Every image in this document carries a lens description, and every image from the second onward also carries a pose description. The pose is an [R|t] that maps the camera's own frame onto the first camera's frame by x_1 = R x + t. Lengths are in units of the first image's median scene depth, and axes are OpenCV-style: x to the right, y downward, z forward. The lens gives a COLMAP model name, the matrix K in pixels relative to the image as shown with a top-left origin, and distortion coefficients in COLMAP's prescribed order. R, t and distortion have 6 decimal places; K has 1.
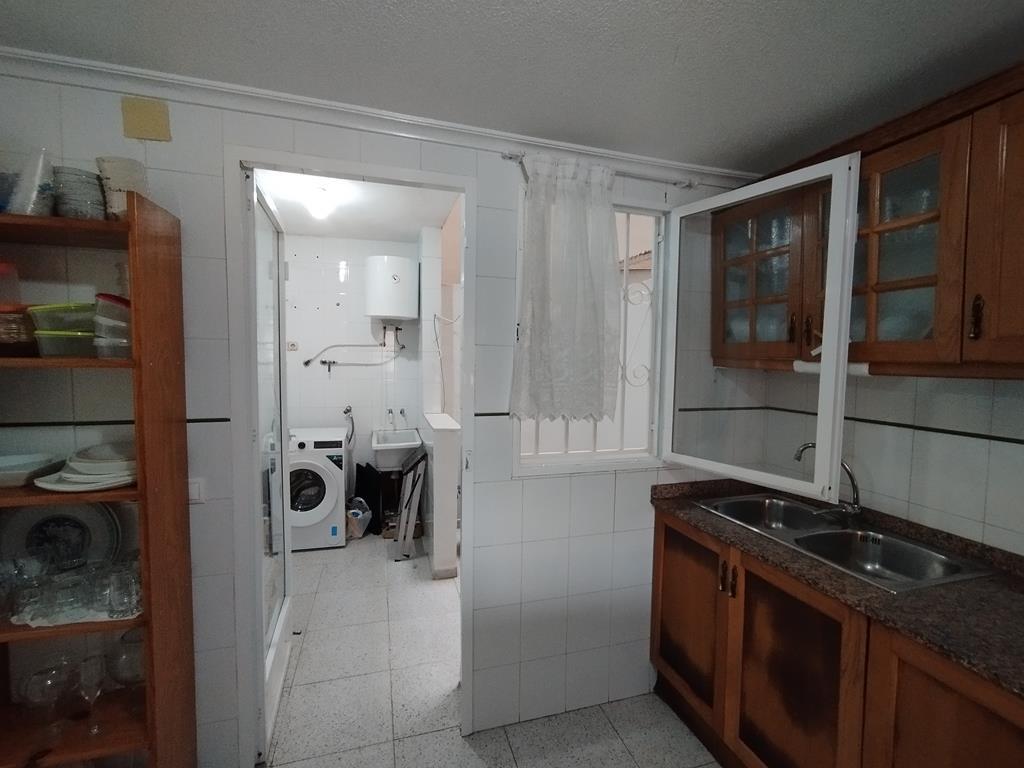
lens RADIAL K [[459.4, 0, 509.4], [0, 459.4, 389.1], [0, 0, 1]] dist [-0.021410, 0.010652]
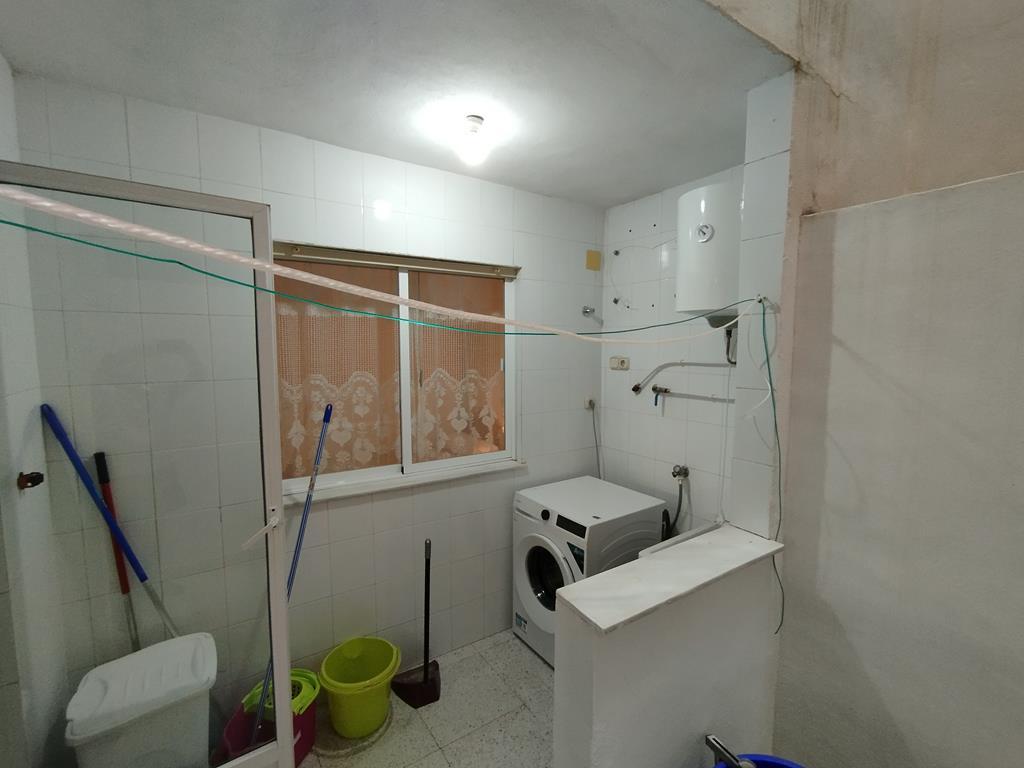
lens RADIAL K [[466.7, 0, 513.2], [0, 466.7, 387.9], [0, 0, 1]] dist [-0.036060, 0.019493]
pose [[0.294938, 0.067458, -0.953132, 0.307129], [-0.056591, 0.996987, 0.053050, -0.168993], [0.953839, 0.038292, 0.297866, 1.250185]]
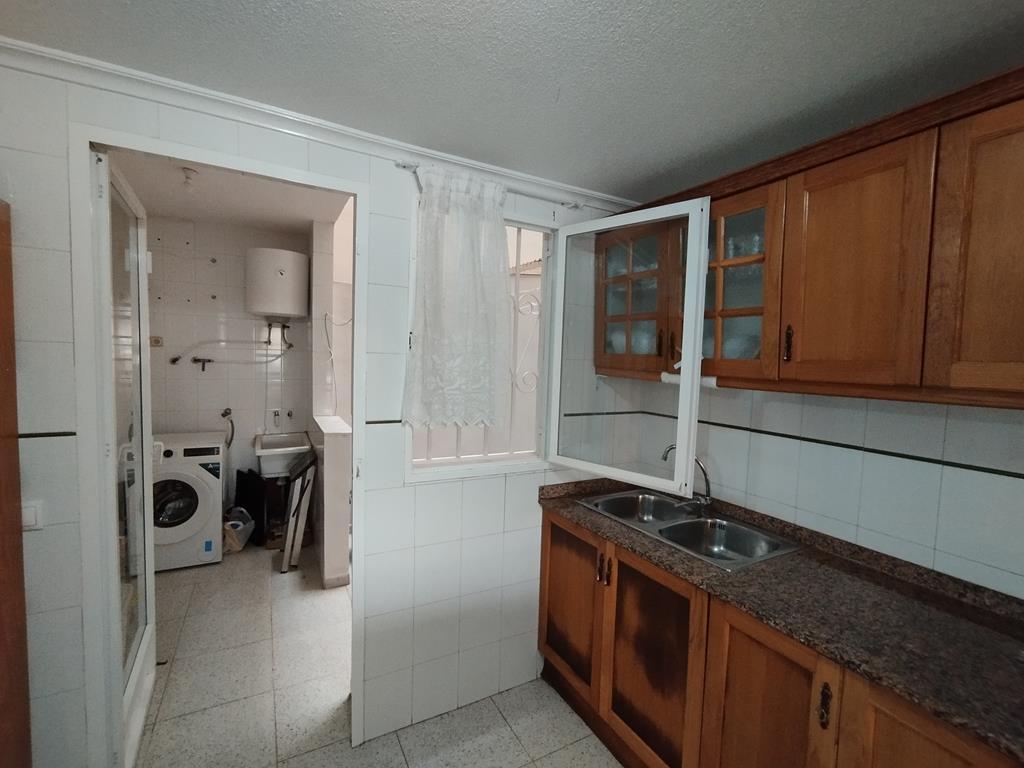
lens RADIAL K [[466.7, 0, 513.2], [0, 466.7, 387.9], [0, 0, 1]] dist [-0.036060, 0.019493]
pose [[0.976619, 0.004959, 0.214921, 0.019248], [-0.006518, 0.999957, 0.006544, -0.026963], [-0.214880, -0.007792, 0.976609, -0.043206]]
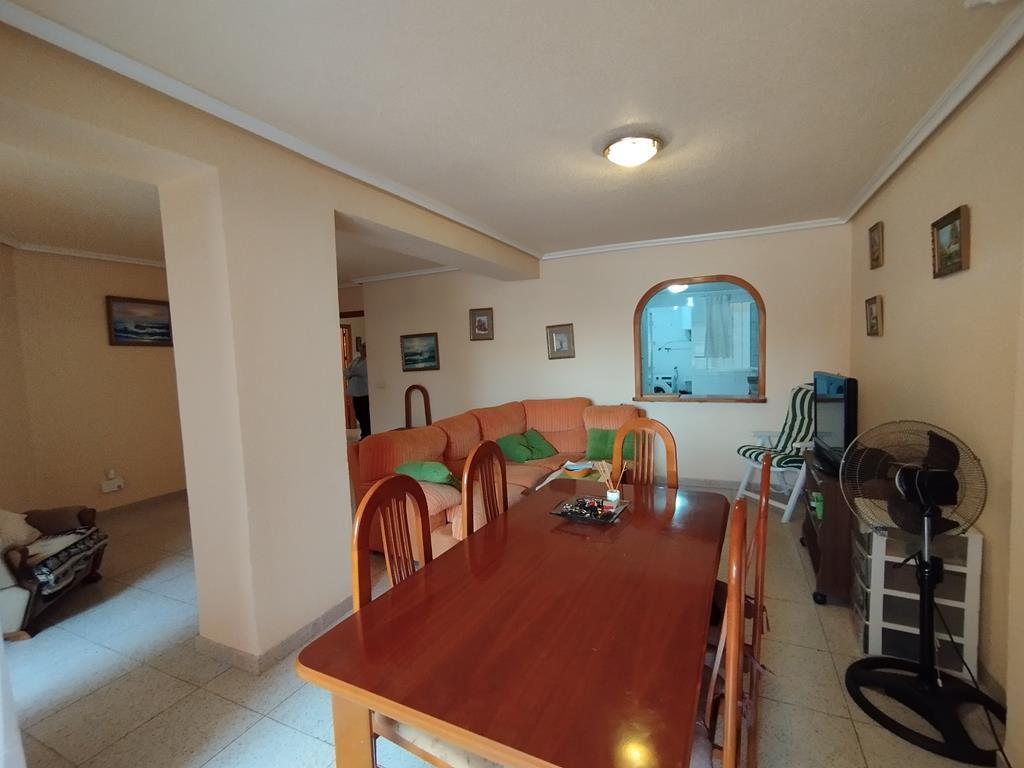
lens RADIAL K [[466.7, 0, 513.2], [0, 466.7, 387.9], [0, 0, 1]] dist [-0.036060, 0.019493]
pose [[0.725979, 0.000019, -0.687717, 1.505065], [0.007694, 0.999937, 0.008150, 0.264578], [0.687674, -0.011207, 0.725933, -2.919370]]
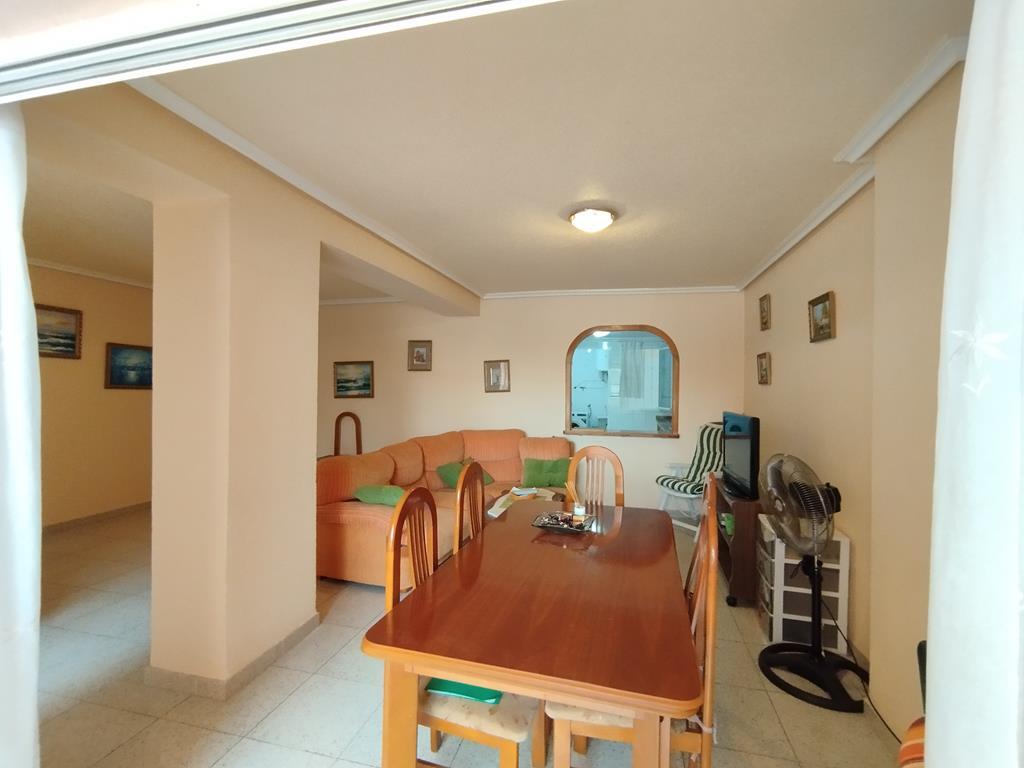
lens RADIAL K [[474.4, 0, 502.2], [0, 474.4, 385.2], [0, 0, 1]] dist [-0.042569, 0.022086]
pose [[0.844174, -0.016352, -0.535820, 1.422605], [-0.027065, 0.996960, -0.073065, 0.292748], [0.535386, 0.076182, 0.841165, -3.255901]]
